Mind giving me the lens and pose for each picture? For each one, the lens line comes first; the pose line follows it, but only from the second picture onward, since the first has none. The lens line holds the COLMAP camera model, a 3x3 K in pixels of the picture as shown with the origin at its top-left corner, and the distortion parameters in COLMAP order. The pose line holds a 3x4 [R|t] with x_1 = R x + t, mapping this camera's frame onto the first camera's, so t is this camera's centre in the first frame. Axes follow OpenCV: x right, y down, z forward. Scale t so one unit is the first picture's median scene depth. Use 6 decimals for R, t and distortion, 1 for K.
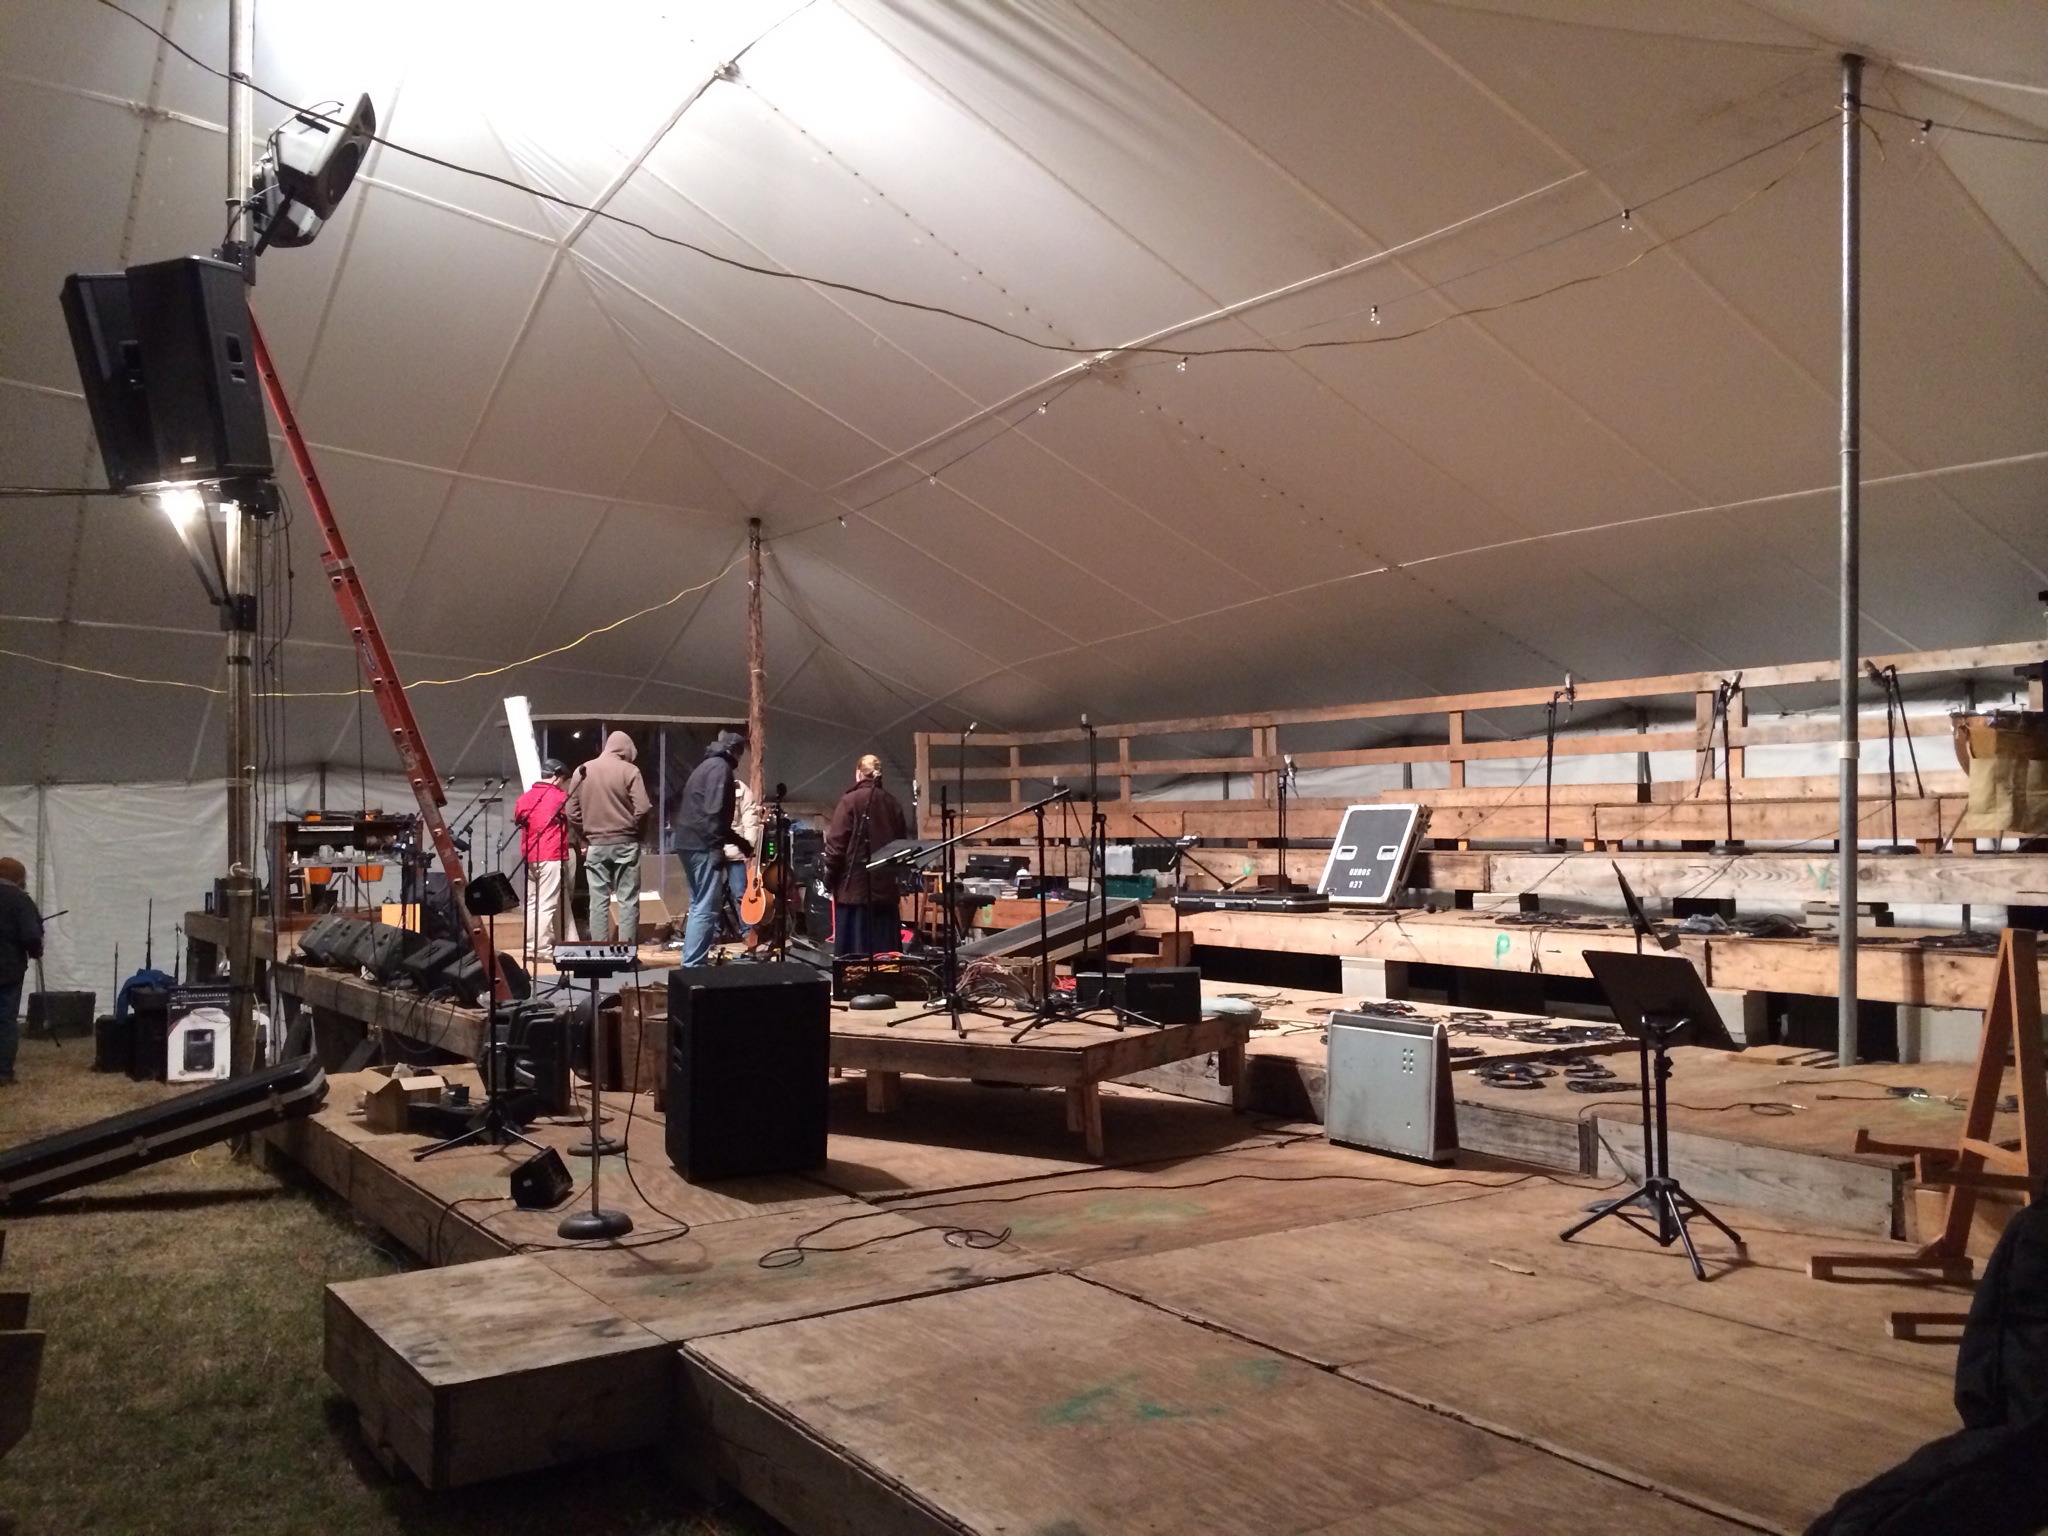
lens RADIAL K [[1738.8, 0, 1023.8], [0, 1738.8, 767.3], [0, 0, 1]] dist [0.094258, -0.138984]
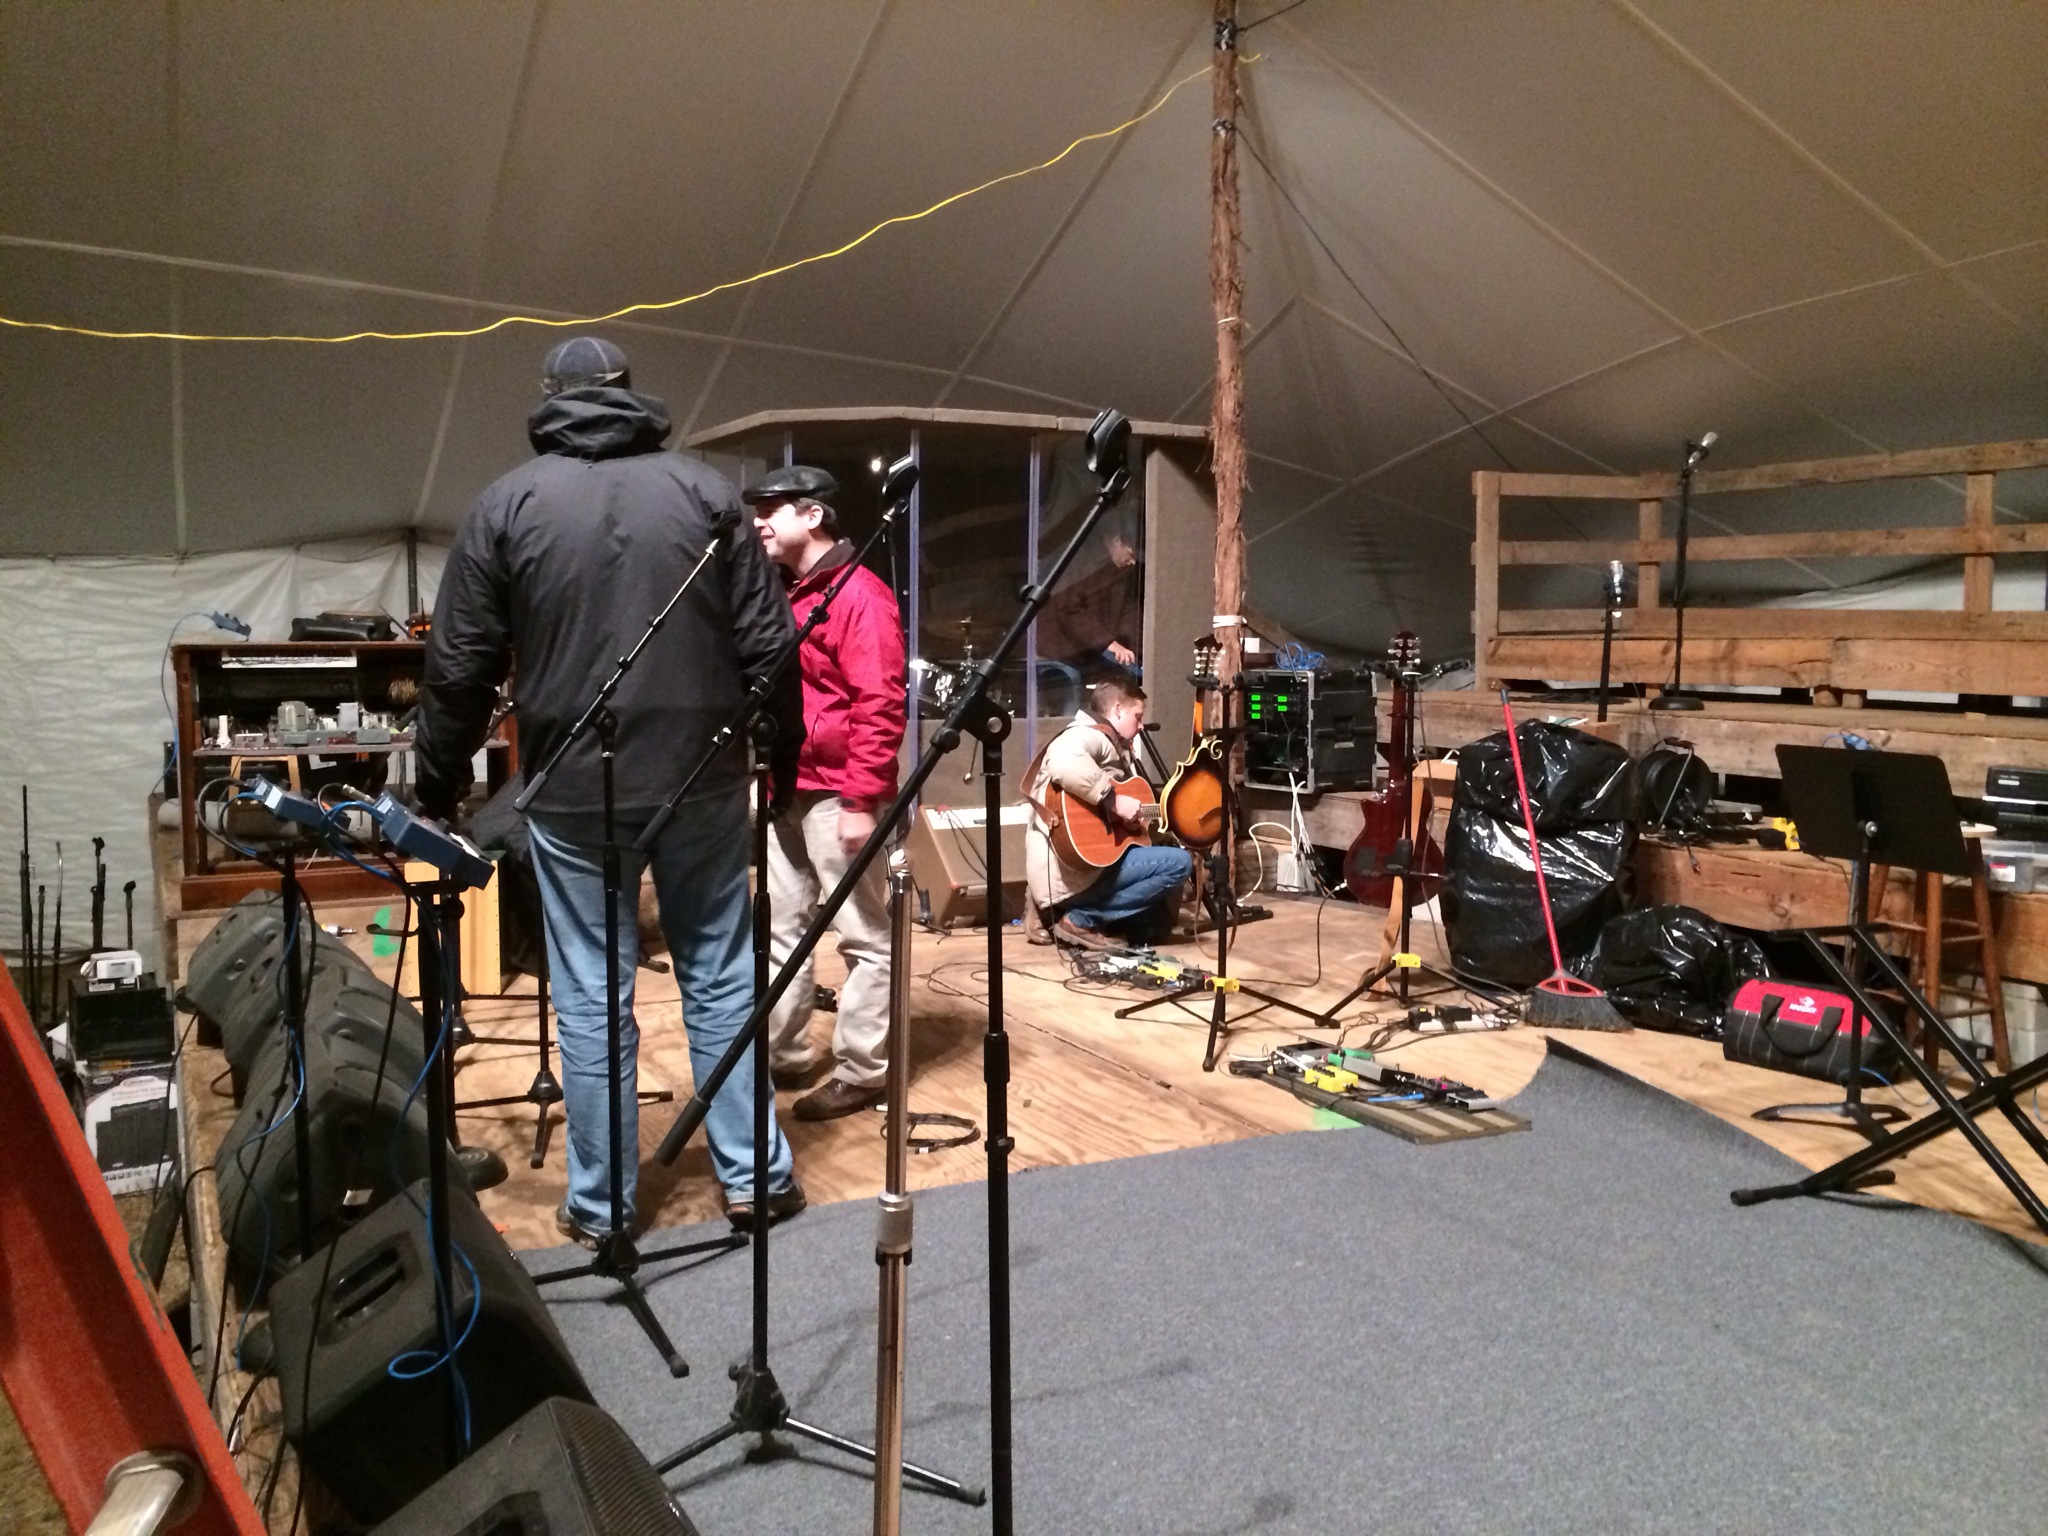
lens RADIAL K [[1738.8, 0, 1023.8], [0, 1738.8, 767.3], [0, 0, 1]] dist [0.094258, -0.138984]
pose [[0.992596, 0.020957, -0.119645, -0.149041], [-0.006755, 0.993004, 0.117890, 0.007763], [0.121279, -0.116208, 0.985793, 0.523794]]
